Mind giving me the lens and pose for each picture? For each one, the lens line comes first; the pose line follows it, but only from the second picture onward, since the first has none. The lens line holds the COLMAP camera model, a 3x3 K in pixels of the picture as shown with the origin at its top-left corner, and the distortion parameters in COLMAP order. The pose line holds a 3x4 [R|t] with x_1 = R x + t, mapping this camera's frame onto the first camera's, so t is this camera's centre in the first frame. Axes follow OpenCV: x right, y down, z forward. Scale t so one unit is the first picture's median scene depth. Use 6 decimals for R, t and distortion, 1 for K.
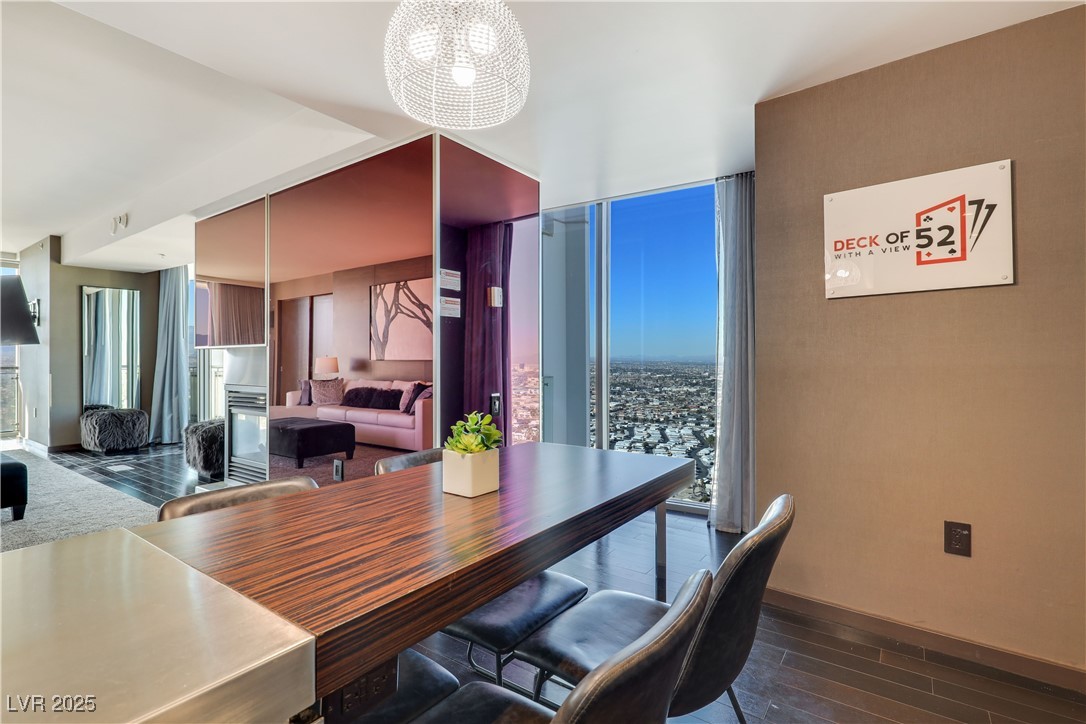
lens RADIAL K [[509.5, 0, 542.1], [0, 509.5, 354.6], [0, 0, 1]] dist [-0.001546, -0.001057]
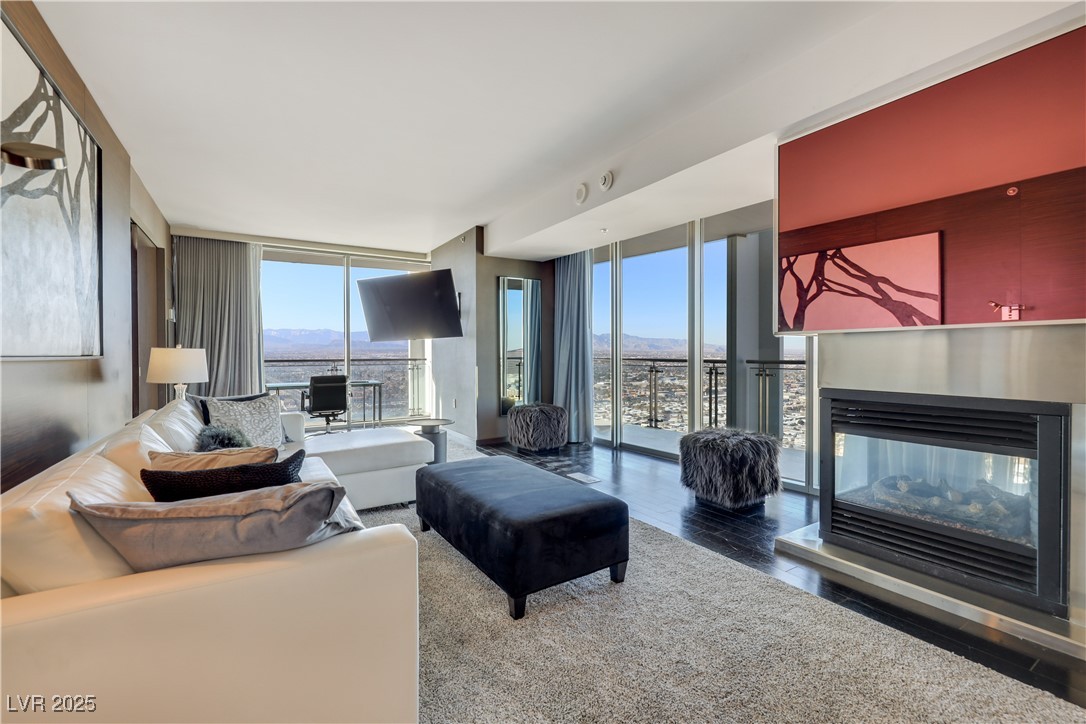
lens RADIAL K [[461.2, 0, 537.7], [0, 461.2, 355.1], [0, 0, 1]] dist [0.000348, 0.000279]
pose [[0.919467, -0.001094, -0.393166, -0.514508], [0.007378, 0.999868, 0.014473, 0.003383], [0.393098, -0.016209, 0.919354, 0.224703]]
